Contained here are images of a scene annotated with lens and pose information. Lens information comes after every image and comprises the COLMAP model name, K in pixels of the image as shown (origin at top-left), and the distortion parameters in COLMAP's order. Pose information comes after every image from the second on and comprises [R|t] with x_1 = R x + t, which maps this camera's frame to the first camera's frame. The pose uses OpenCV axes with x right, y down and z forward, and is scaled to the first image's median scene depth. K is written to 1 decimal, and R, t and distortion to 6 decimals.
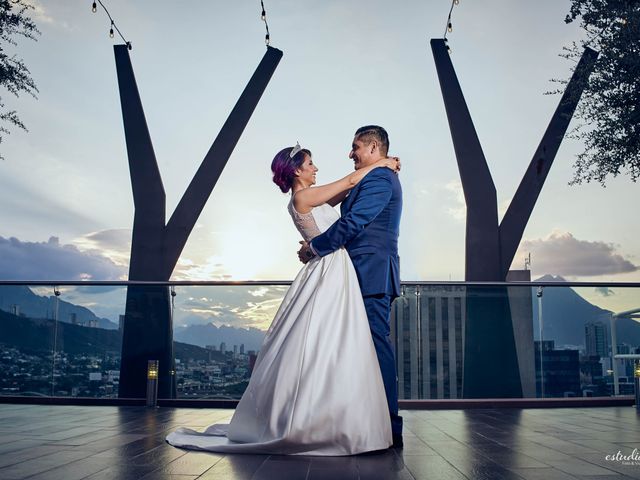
lens RADIAL K [[732.6, 0, 305.5], [0, 732.6, 239.0], [0, 0, 1]] dist [-0.114064, 0.015782]
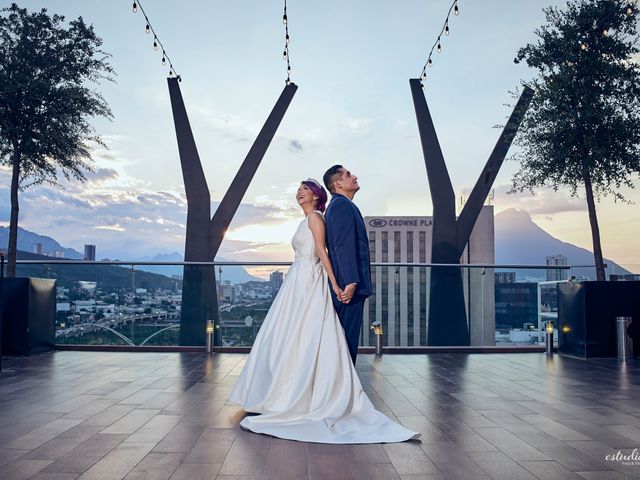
lens RADIAL K [[732.6, 0, 305.5], [0, 732.6, 239.0], [0, 0, 1]] dist [-0.114064, 0.015782]
pose [[0.998904, 0.004881, 0.046557, -0.078678], [-0.009277, 0.995465, 0.094679, -0.108483], [-0.045884, -0.095007, 0.994419, -0.345277]]
